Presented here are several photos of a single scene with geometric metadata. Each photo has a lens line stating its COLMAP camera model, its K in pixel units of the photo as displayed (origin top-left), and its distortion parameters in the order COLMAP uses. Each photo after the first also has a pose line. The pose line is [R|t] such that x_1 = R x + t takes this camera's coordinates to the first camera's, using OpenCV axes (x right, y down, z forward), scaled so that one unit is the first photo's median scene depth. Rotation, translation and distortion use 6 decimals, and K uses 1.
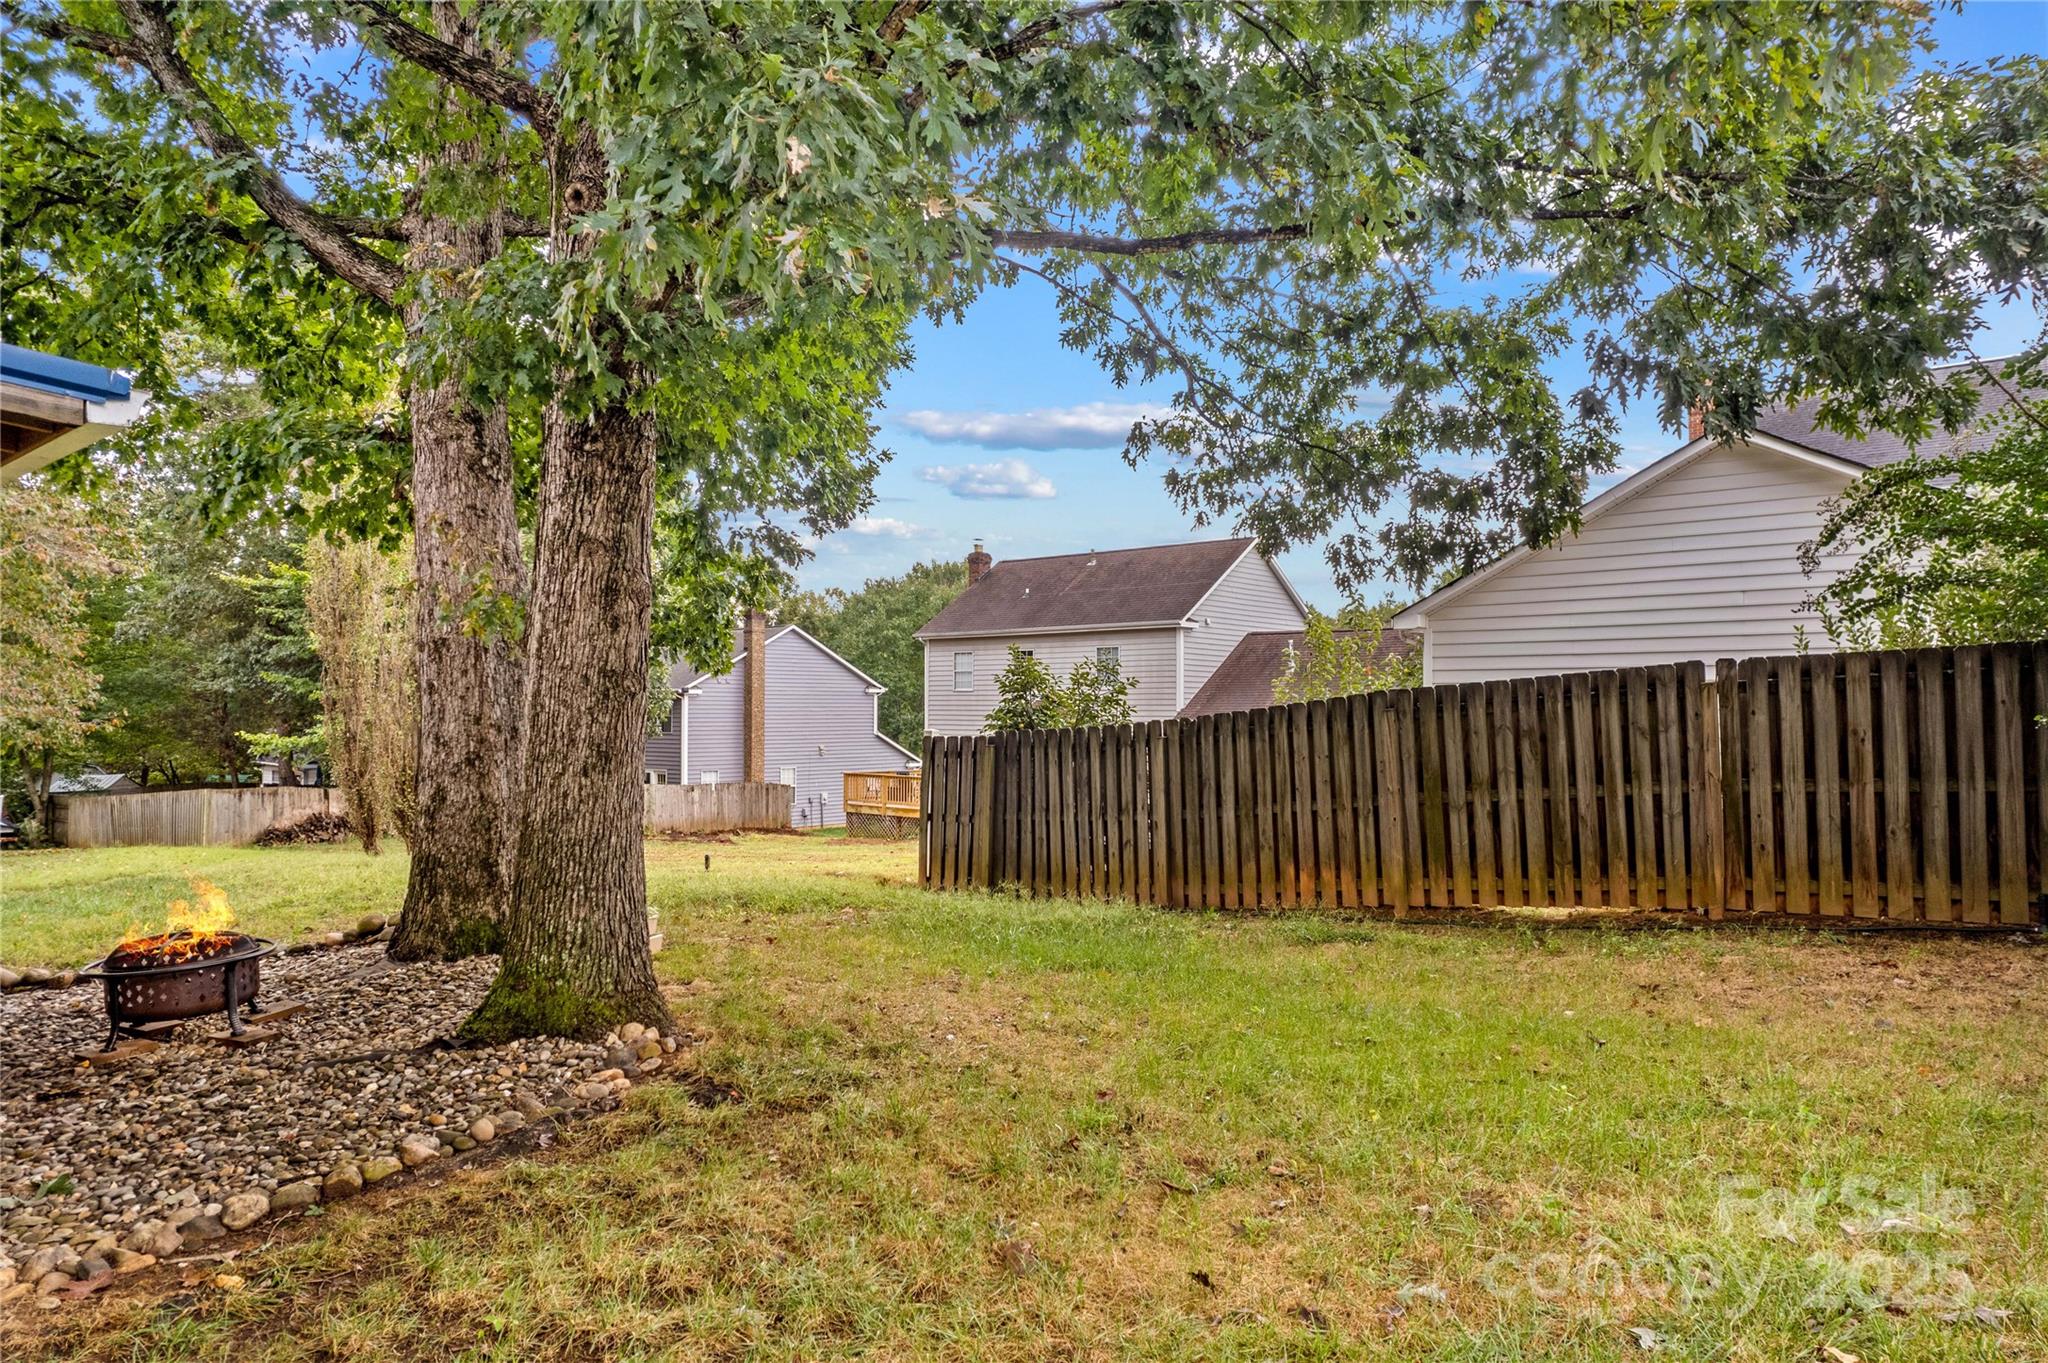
lens RADIAL K [[1372.8, 0, 1024.0], [0, 1372.8, 681.5], [0, 0, 1]] dist [-0.061853, 0.081698]
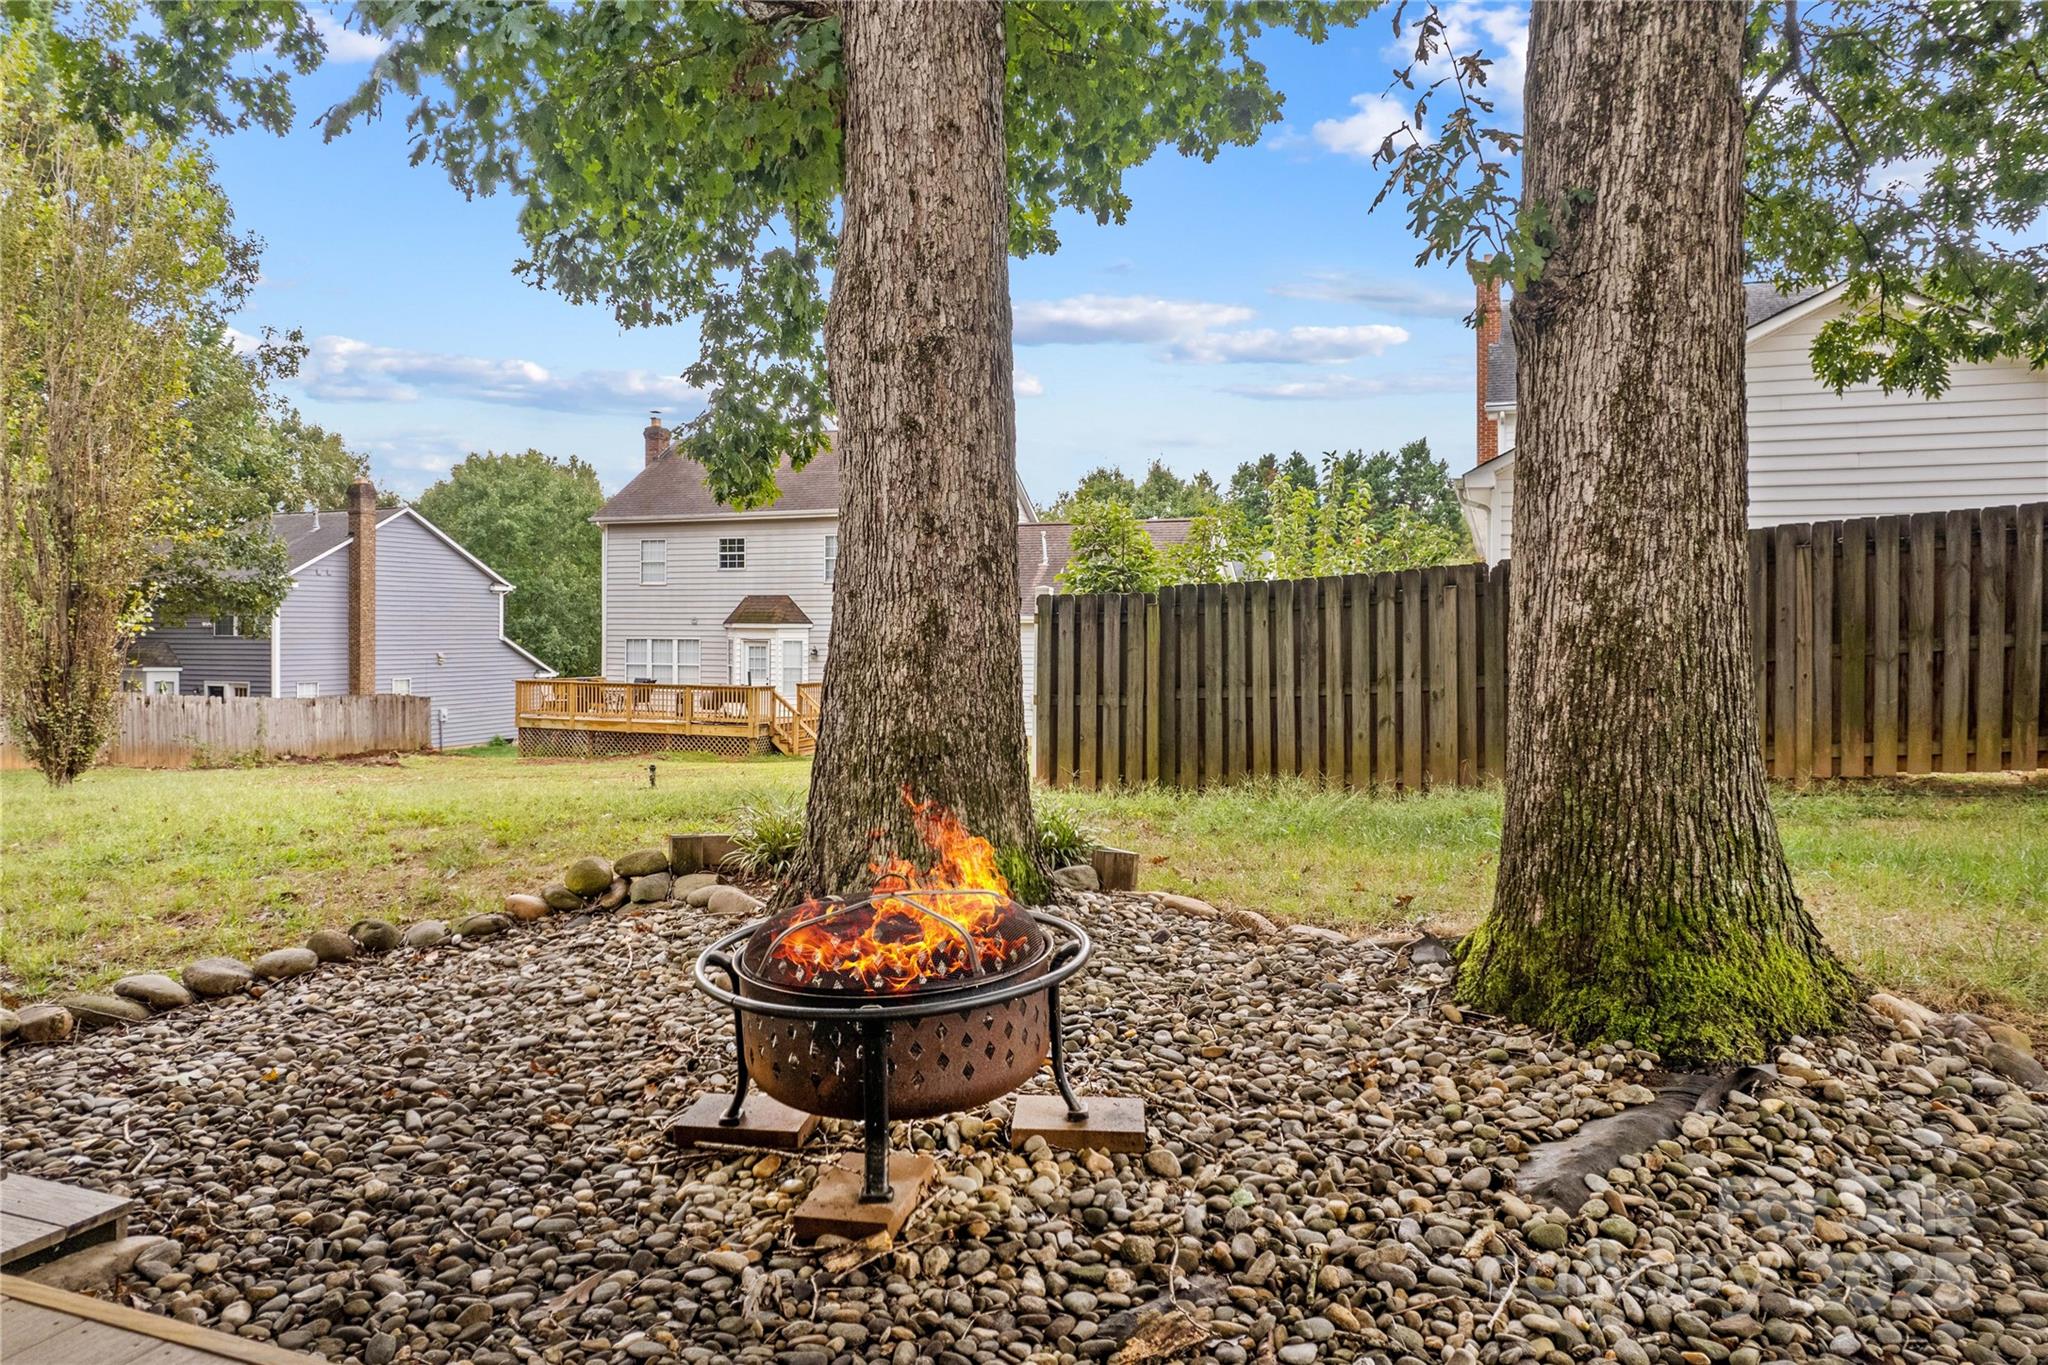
lens RADIAL K [[1378.2, 0, 1023.8], [0, 1378.2, 628.1], [0, 0, 1]] dist [-0.061184, 0.082117]
pose [[0.933312, 0.002912, 0.359055, -0.494823], [-0.009502, 0.999817, 0.016590, 0.062961], [-0.358941, -0.018895, 0.933169, 0.393164]]
